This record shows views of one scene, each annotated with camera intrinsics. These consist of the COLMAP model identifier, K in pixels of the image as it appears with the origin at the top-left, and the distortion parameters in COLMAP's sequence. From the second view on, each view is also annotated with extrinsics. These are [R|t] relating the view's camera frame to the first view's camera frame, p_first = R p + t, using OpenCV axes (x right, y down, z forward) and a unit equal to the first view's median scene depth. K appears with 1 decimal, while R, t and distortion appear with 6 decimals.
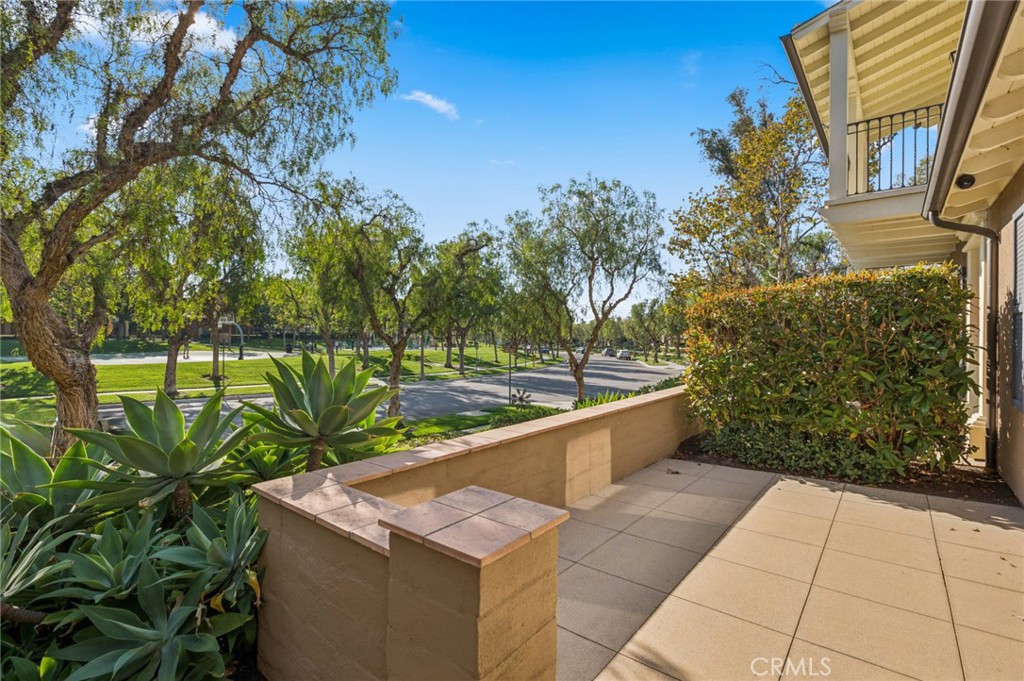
lens RADIAL K [[471.7, 0, 512.0], [0, 471.7, 337.2], [0, 0, 1]] dist [0.003272, -0.001310]
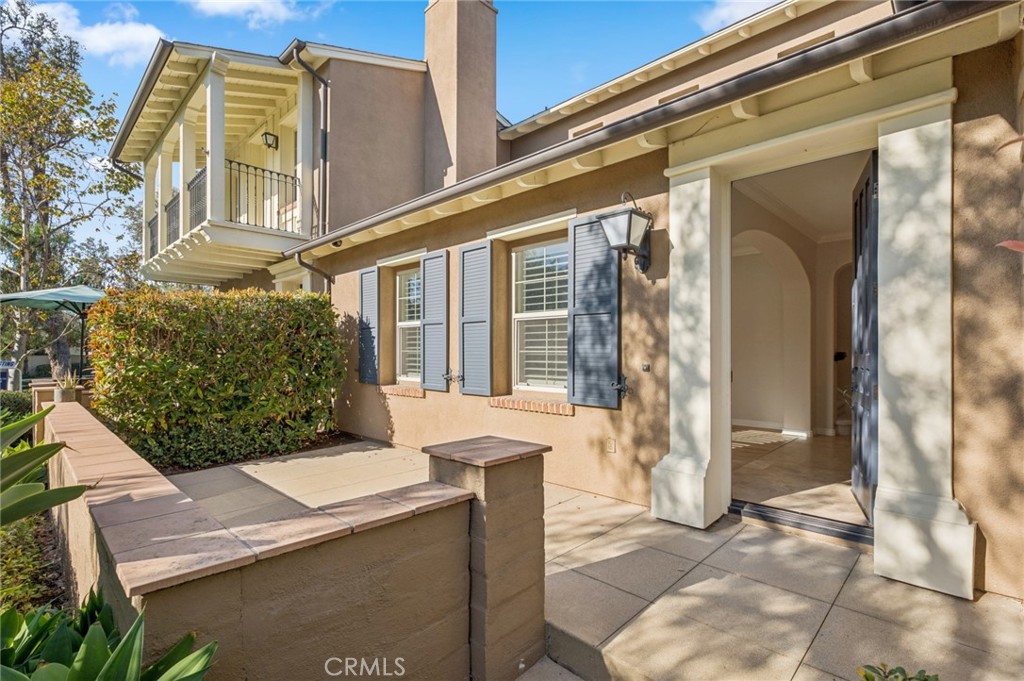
lens RADIAL K [[471.7, 0, 512.8], [0, 471.7, 344.6], [0, 0, 1]] dist [0.003272, -0.001310]
pose [[0.096438, 0.012162, 0.995265, -0.569951], [-0.000570, 0.999926, -0.012164, 0.027988], [-0.995339, 0.000606, 0.096438, 0.289289]]
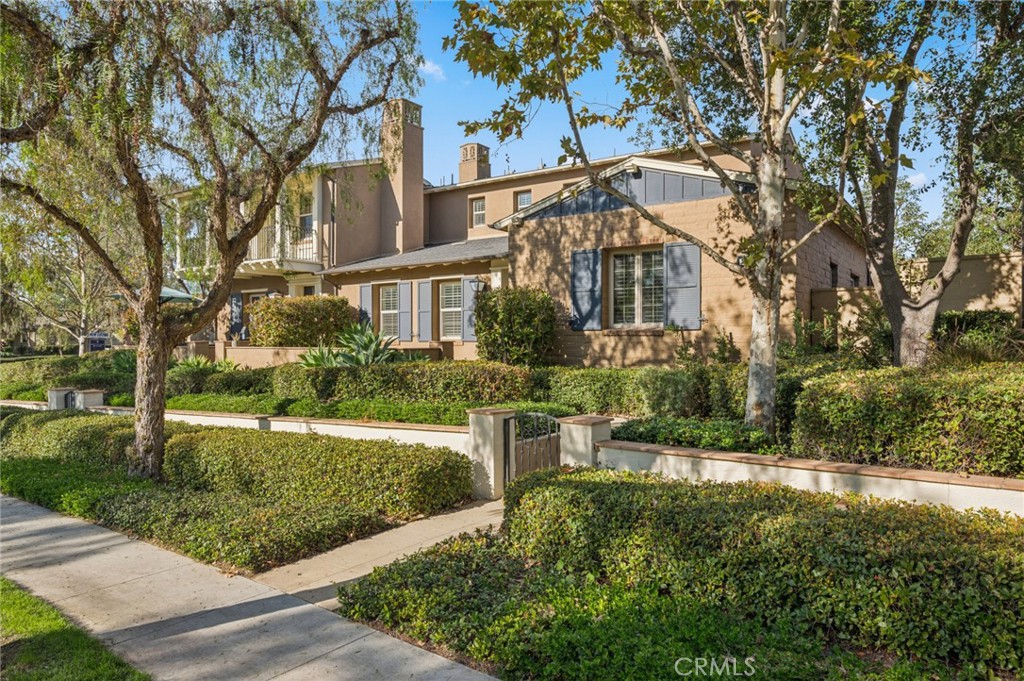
lens RADIAL K [[680.5, 0, 512.3], [0, 680.5, 339.2], [0, 0, 1]] dist [-0.002169, -0.000114]
pose [[-0.065941, 0.002672, 0.997820, -2.865543], [0.000654, 0.999996, -0.002635, 0.109801], [-0.997823, 0.000478, -0.065942, 0.247558]]
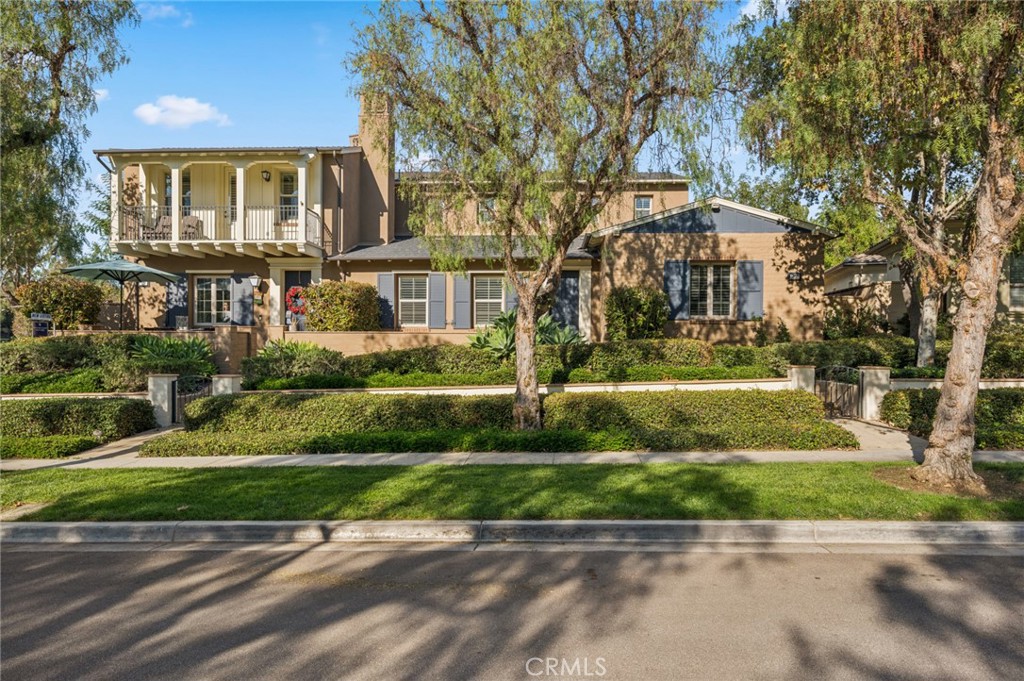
lens RADIAL K [[717.8, 0, 512.3], [0, 717.8, 344.5], [0, 0, 1]] dist [0.006763, 0.000824]
pose [[-0.595185, -0.002589, 0.803585, -2.778389], [-0.002899, 0.999995, 0.001075, 0.187158], [-0.803584, -0.001689, -0.595190, 2.399248]]
